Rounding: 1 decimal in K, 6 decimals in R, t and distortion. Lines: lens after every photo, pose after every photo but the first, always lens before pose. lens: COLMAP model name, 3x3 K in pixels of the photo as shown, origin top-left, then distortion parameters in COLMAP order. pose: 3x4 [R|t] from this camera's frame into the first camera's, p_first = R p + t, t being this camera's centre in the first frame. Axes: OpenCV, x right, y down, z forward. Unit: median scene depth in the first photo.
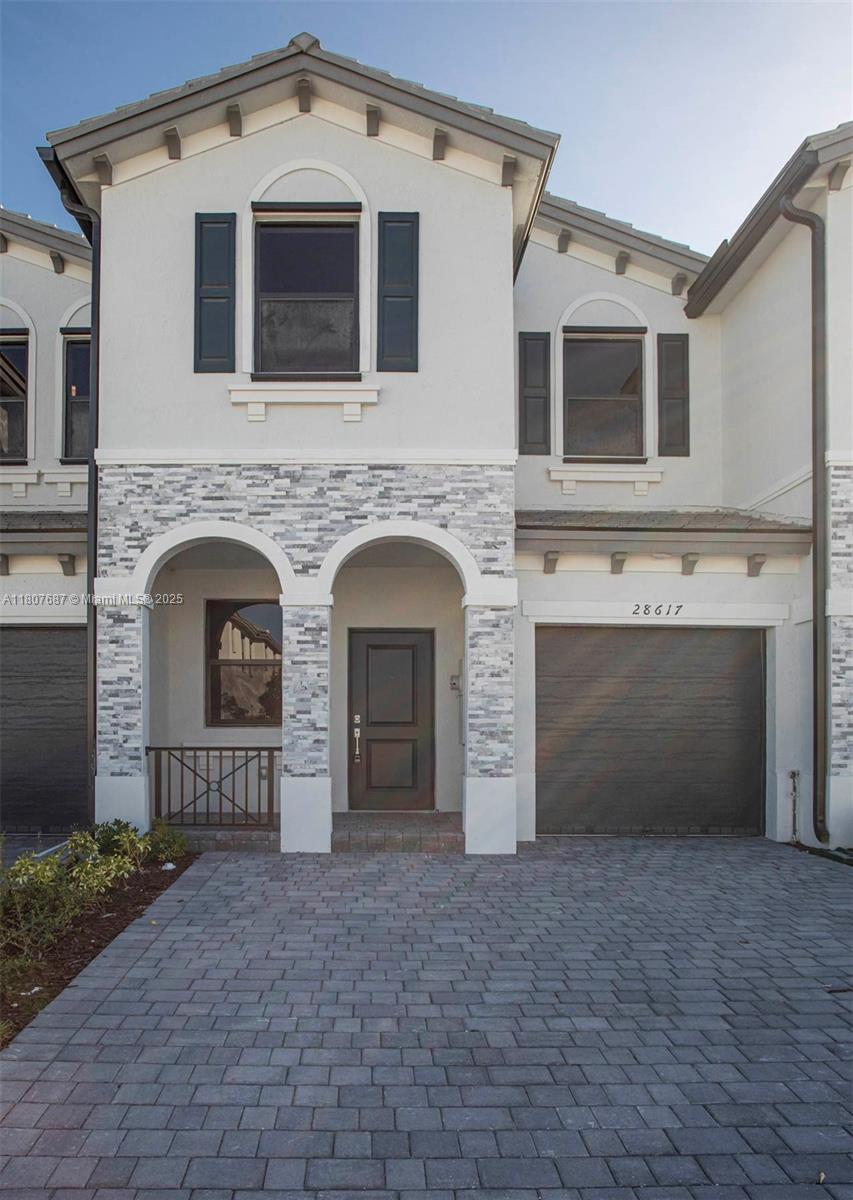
lens RADIAL K [[1921.2, 0, 427.0], [0, 1921.2, 600.5], [0, 0, 1]] dist [-0.131452, 0.000000]
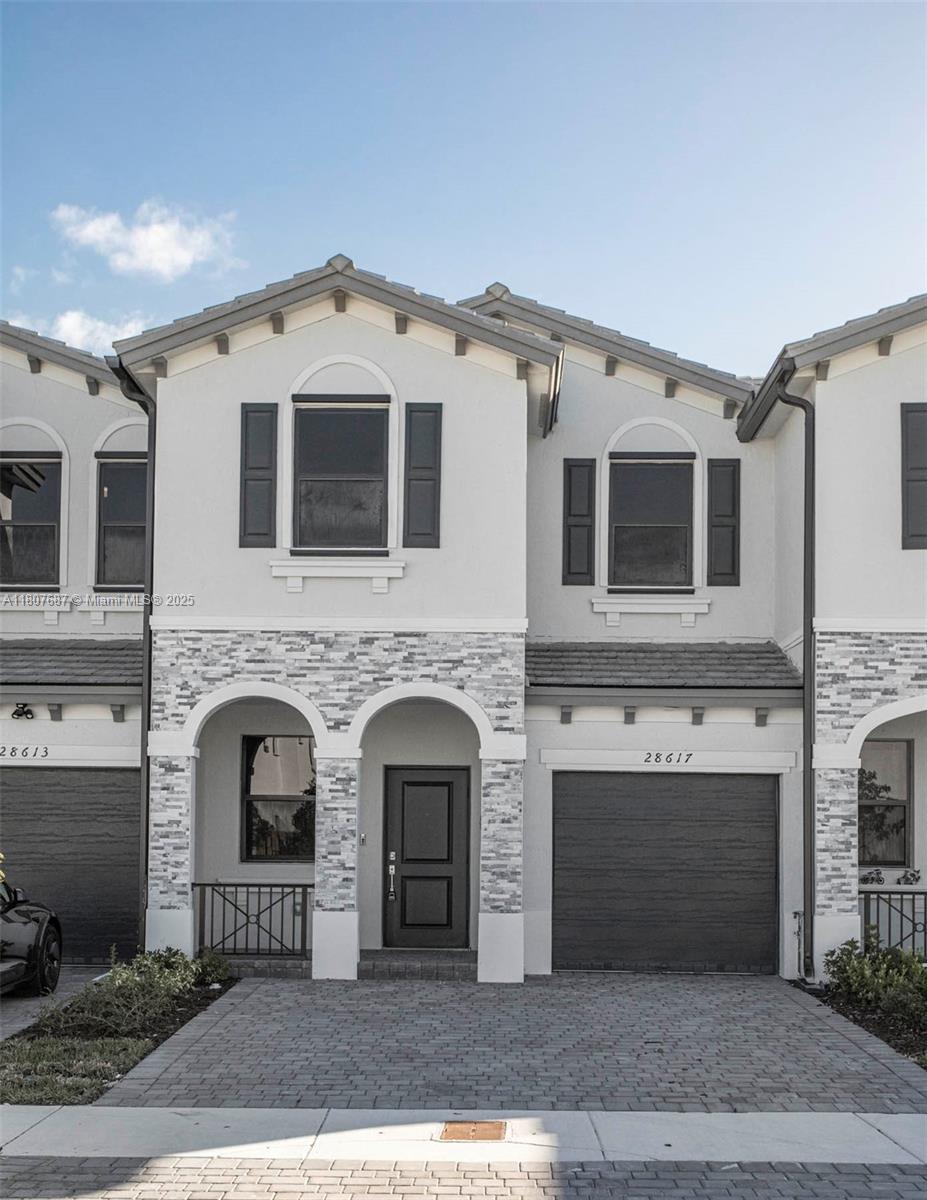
lens RADIAL K [[2218.3, 0, 463.7], [0, 2218.3, 600.1], [0, 0, 1]] dist [-0.088575, 0.000000]
pose [[0.999908, 0.007296, -0.011475, 0.024108], [-0.007872, 0.998667, -0.051010, -0.023034], [0.011088, 0.051096, 0.998632, -0.285594]]
